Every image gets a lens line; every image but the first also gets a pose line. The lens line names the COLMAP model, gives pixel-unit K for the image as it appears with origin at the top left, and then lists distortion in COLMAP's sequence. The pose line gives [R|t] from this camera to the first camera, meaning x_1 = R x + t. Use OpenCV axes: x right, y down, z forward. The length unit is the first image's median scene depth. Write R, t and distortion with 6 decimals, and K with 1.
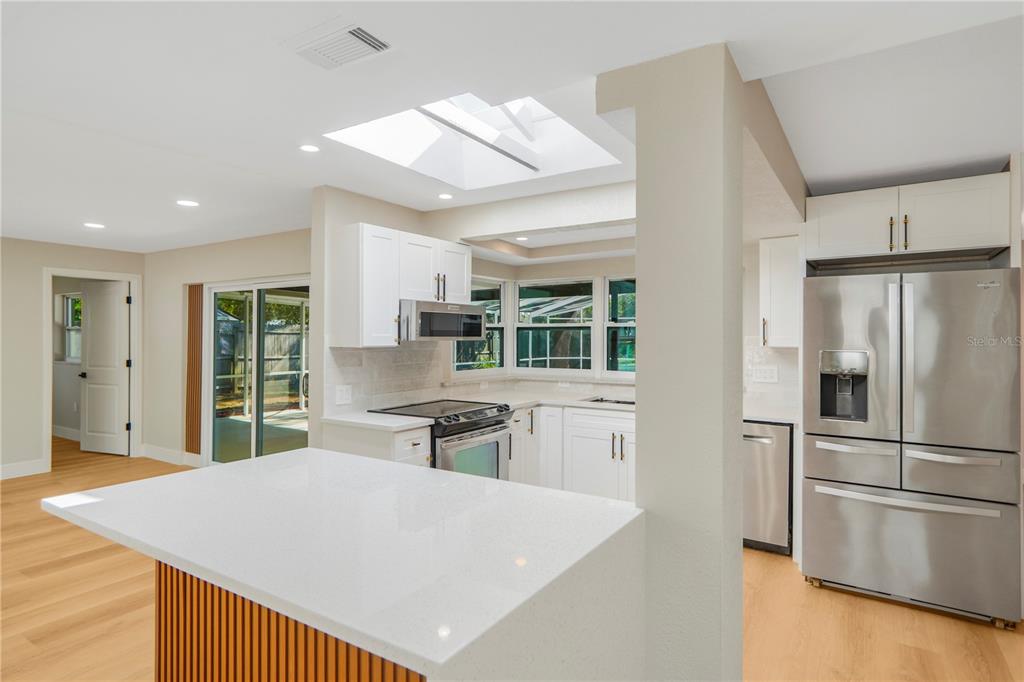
lens RADIAL K [[561.6, 0, 511.5], [0, 561.6, 336.6], [0, 0, 1]] dist [0.001963, -0.000115]
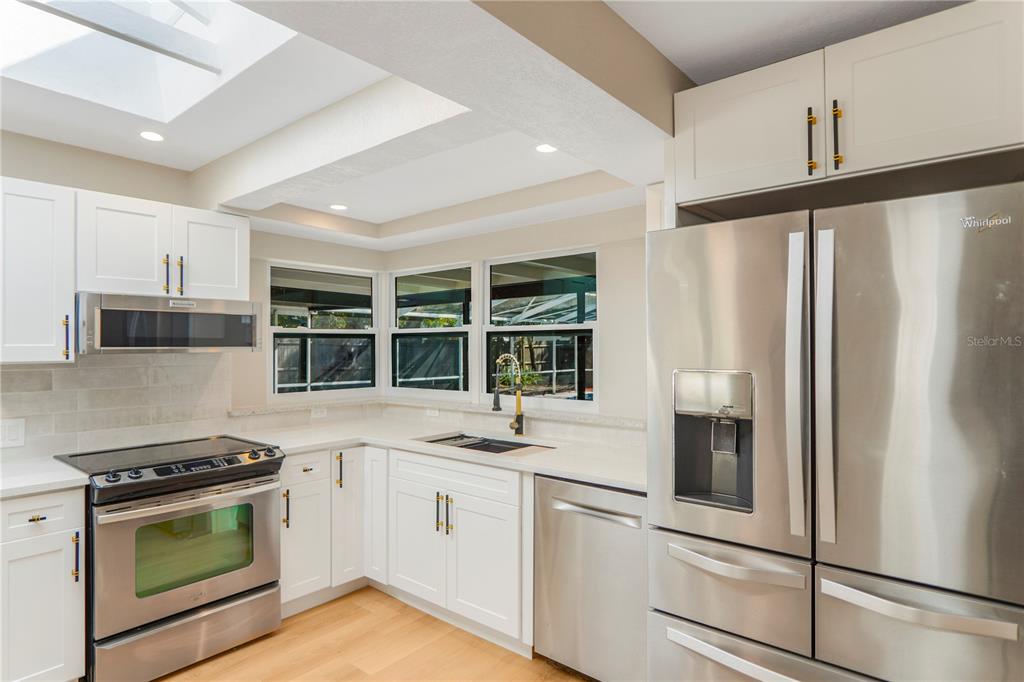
lens RADIAL K [[578.7, 0, 512.0], [0, 578.7, 341.0], [0, 0, 1]] dist [-0.018919, 0.000206]
pose [[0.994808, -0.006963, -0.101531, 0.334801], [0.005956, 0.999930, -0.010224, 0.002399], [0.101595, 0.009566, 0.994780, 0.332693]]
